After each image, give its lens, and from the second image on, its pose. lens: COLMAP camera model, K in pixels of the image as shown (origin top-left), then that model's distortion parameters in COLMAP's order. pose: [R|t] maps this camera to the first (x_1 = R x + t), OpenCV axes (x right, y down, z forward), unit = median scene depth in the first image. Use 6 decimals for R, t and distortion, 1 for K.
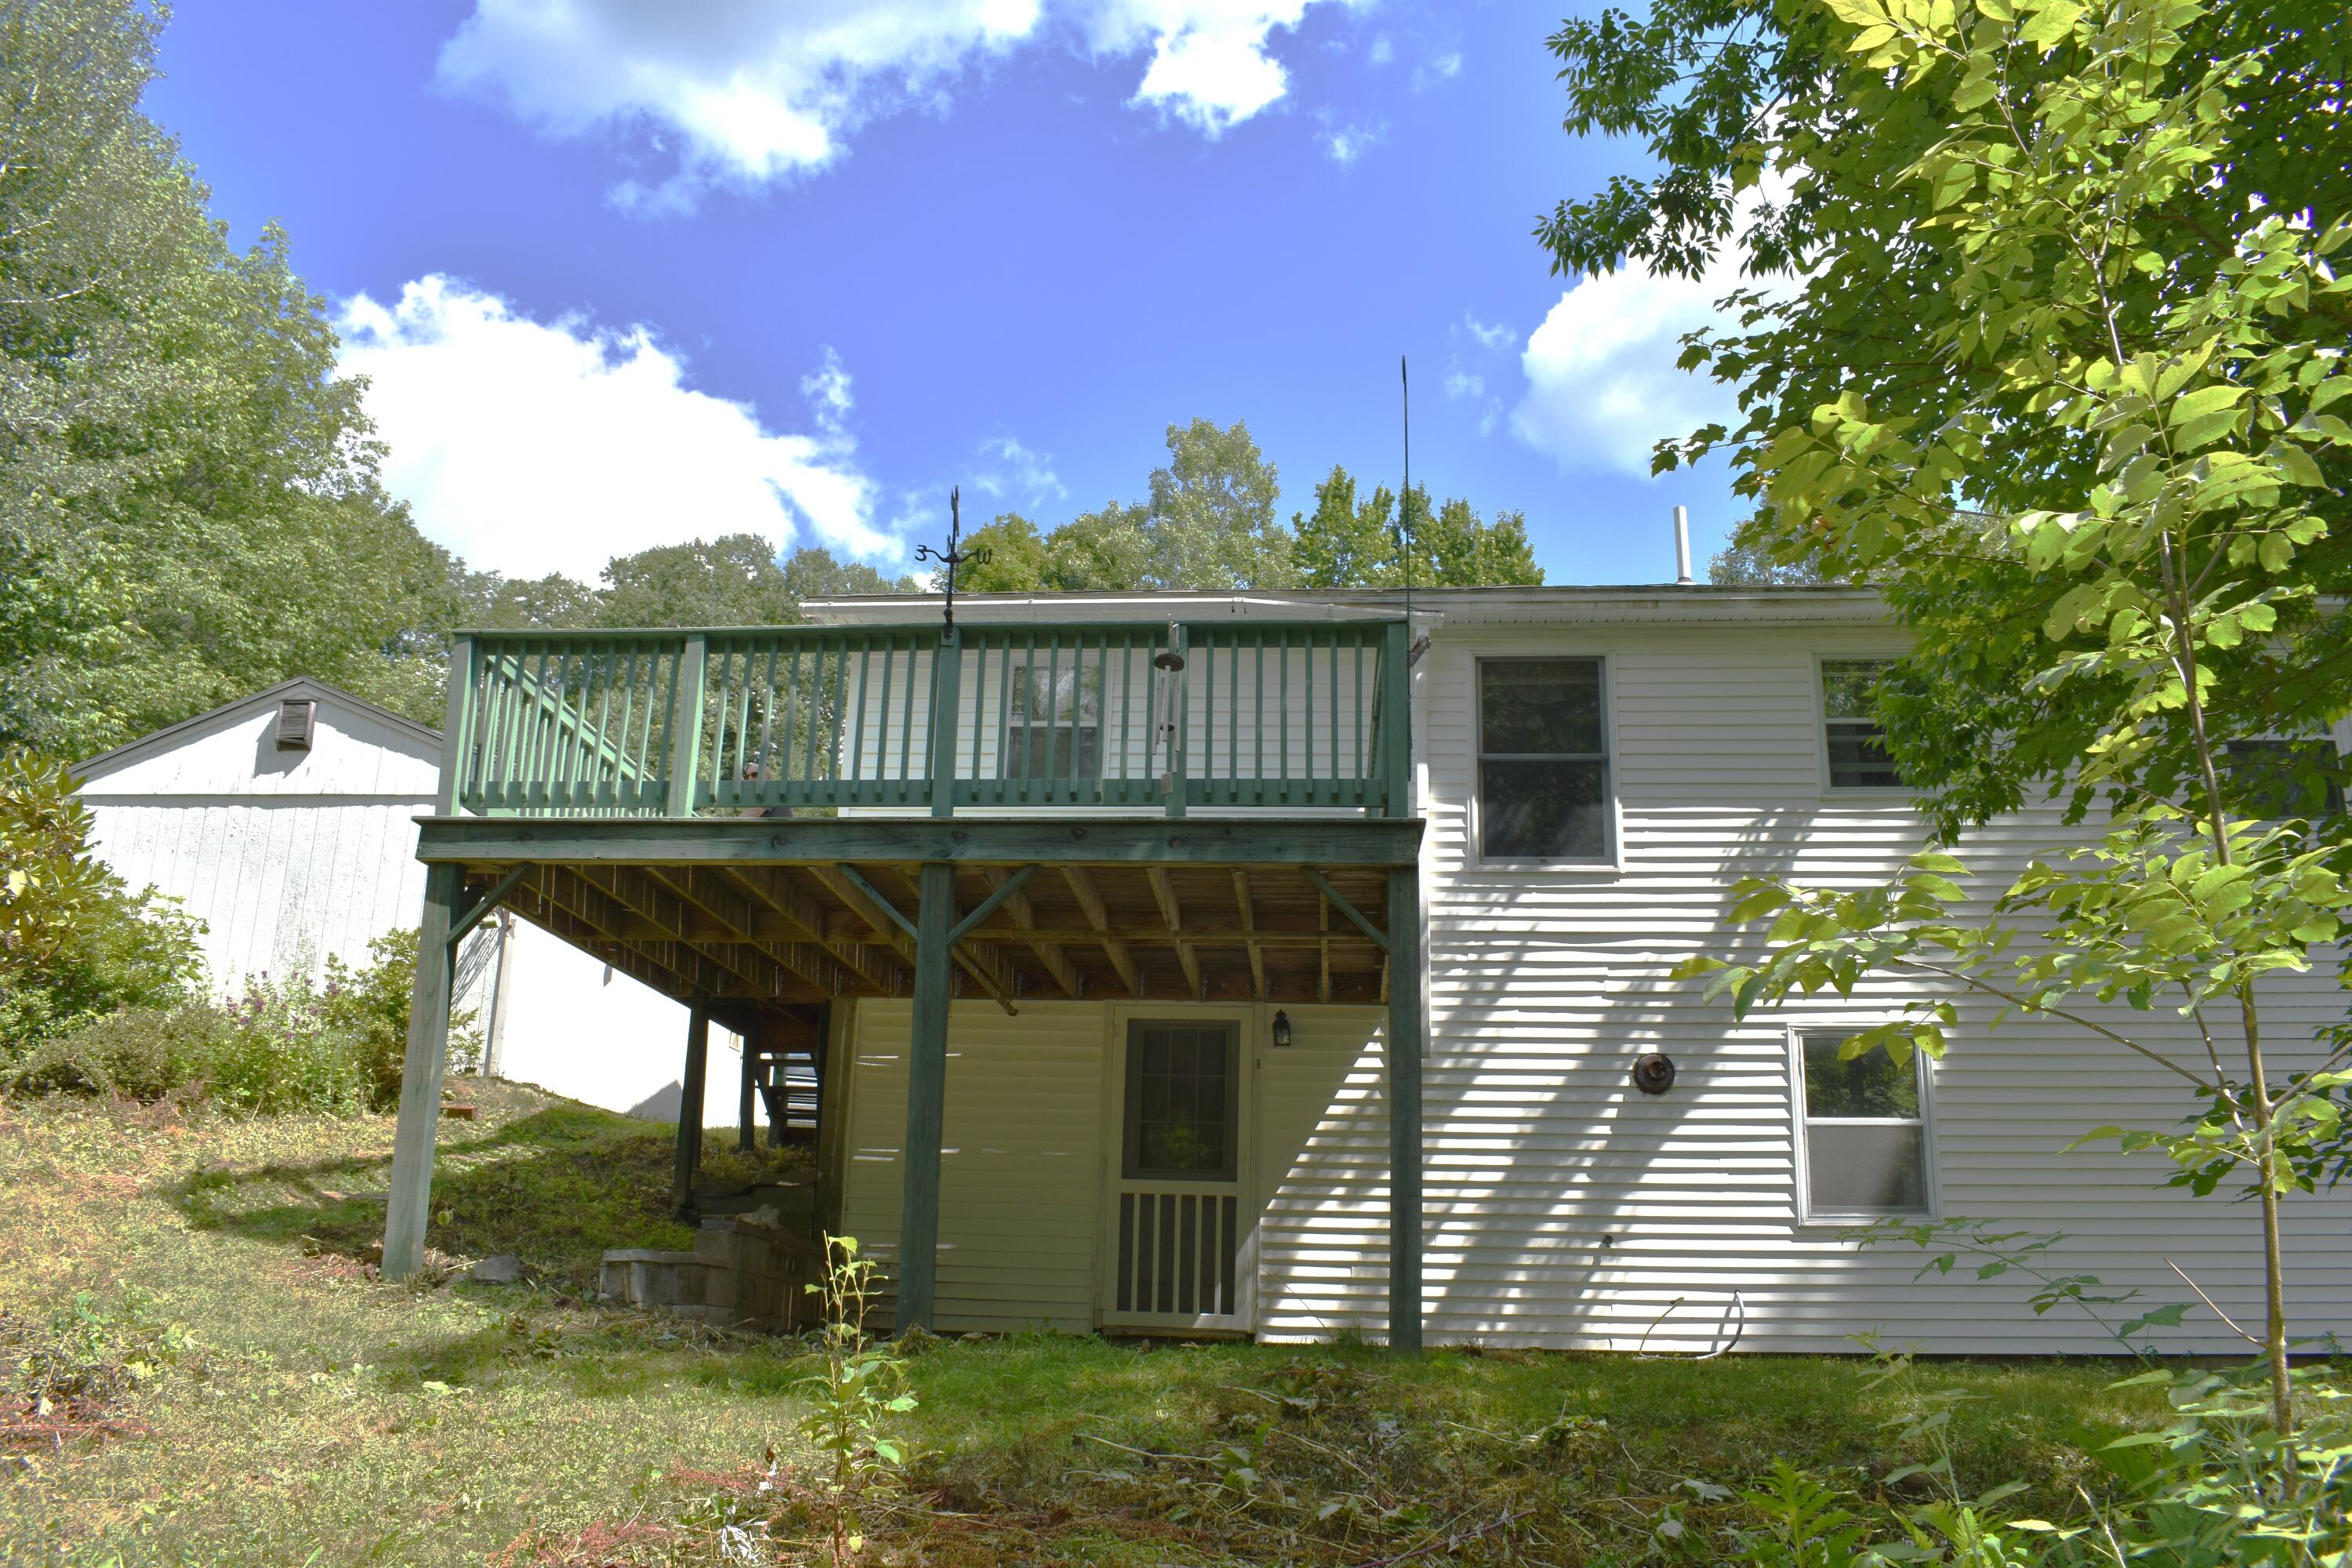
lens RADIAL K [[1792.7, 0, 1170.0], [0, 1792.7, 781.8], [0, 0, 1]] dist [-0.076407, -0.009047]
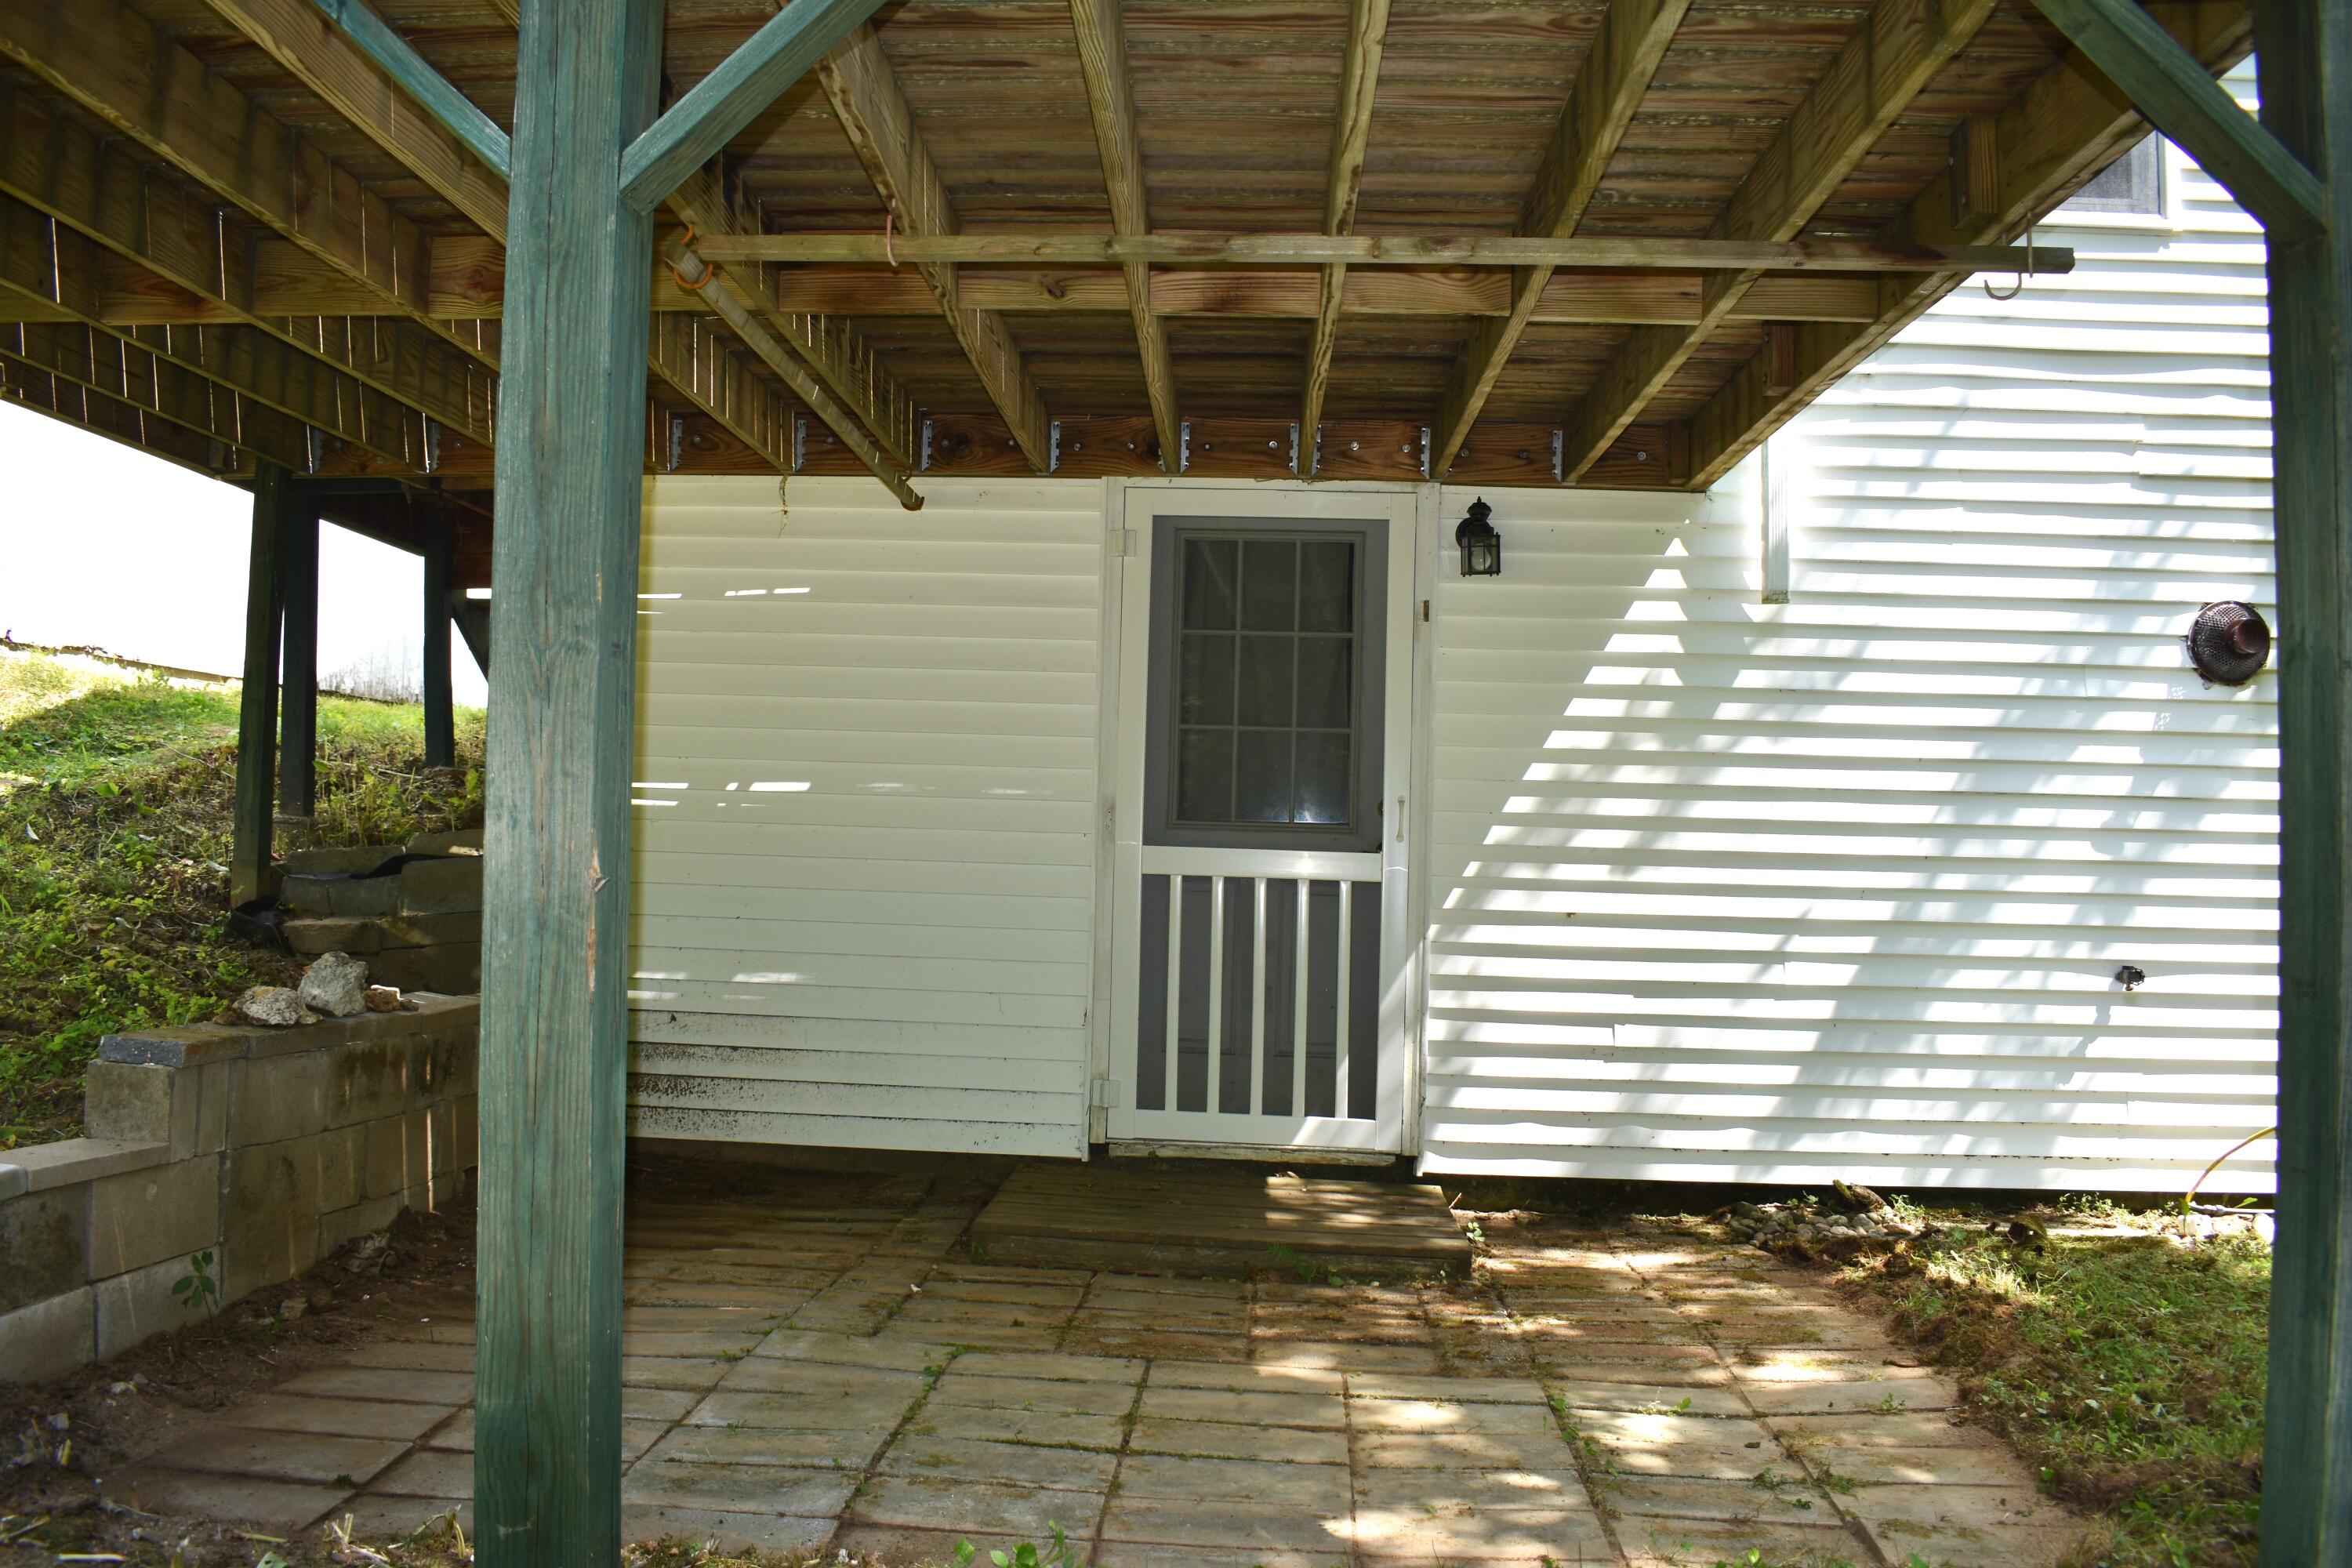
lens RADIAL K [[1792.7, 0, 1172.3], [0, 1792.7, 783.2], [0, 0, 1]] dist [-0.076407, -0.009047]
pose [[0.999541, 0.001372, 0.030257, -0.034080], [-0.009156, 0.965924, 0.258664, 0.079148], [-0.028871, -0.258822, 0.965493, 0.529939]]
